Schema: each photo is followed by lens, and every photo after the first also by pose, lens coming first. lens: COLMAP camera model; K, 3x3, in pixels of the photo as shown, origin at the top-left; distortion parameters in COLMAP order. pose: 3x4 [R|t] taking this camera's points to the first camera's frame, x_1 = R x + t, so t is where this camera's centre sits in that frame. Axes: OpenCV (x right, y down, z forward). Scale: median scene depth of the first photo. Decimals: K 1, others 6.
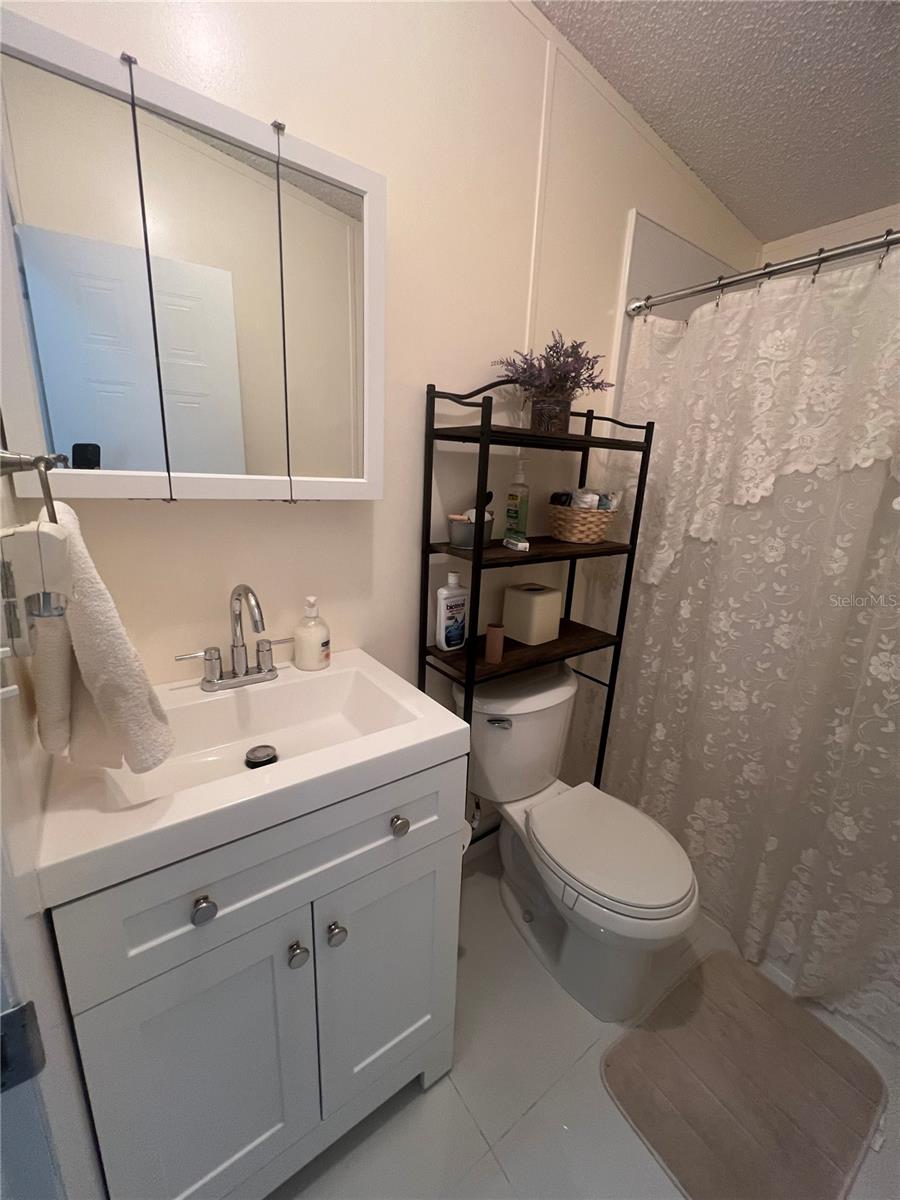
lens RADIAL K [[485.0, 0, 449.3], [0, 485.0, 600.0], [0, 0, 1]] dist [-0.001807, -0.000007]
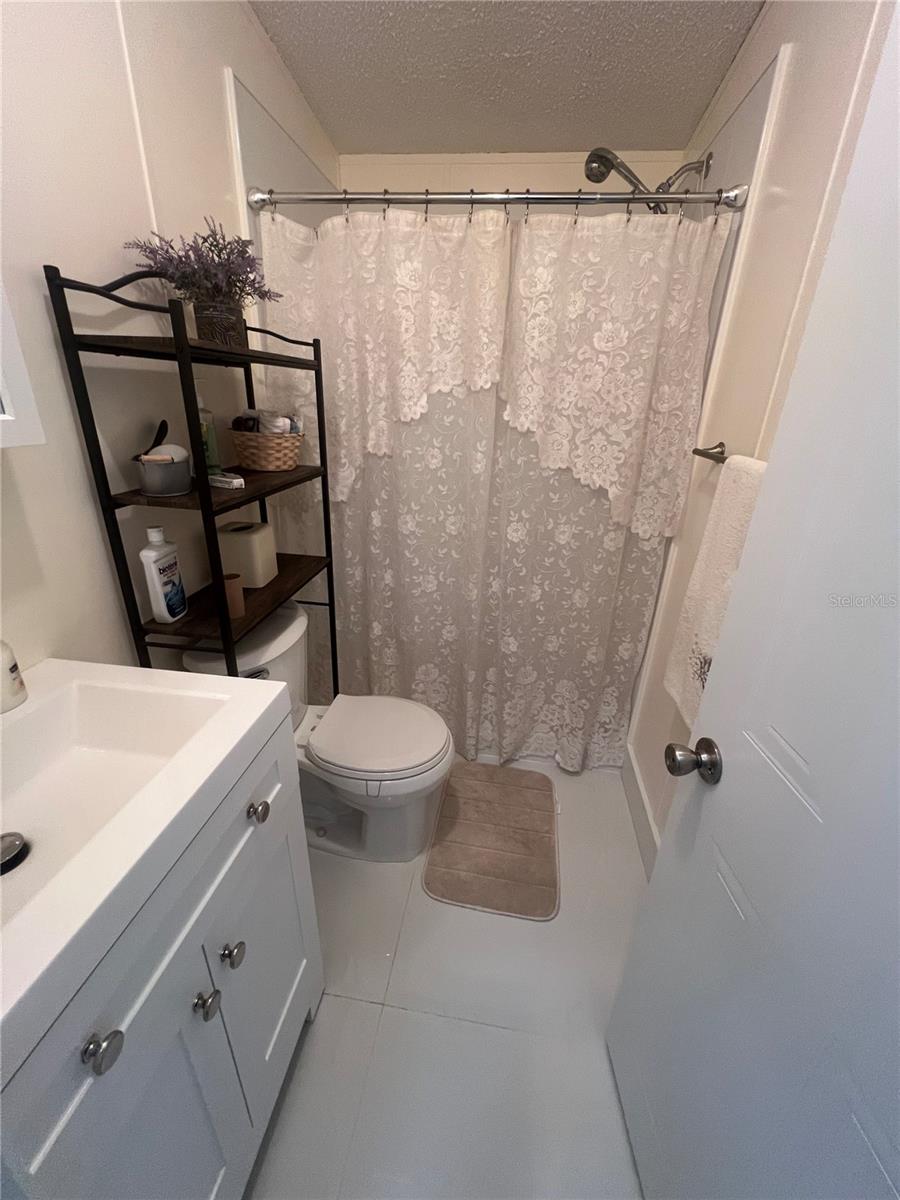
lens RADIAL K [[485.1, 0, 451.8], [0, 485.1, 600.7], [0, 0, 1]] dist [-0.000458, -0.001005]
pose [[0.684605, -0.299531, 0.664528, -0.229249], [0.180532, 0.952940, 0.243544, -0.048895], [-0.706204, -0.046762, 0.706462, 0.075607]]
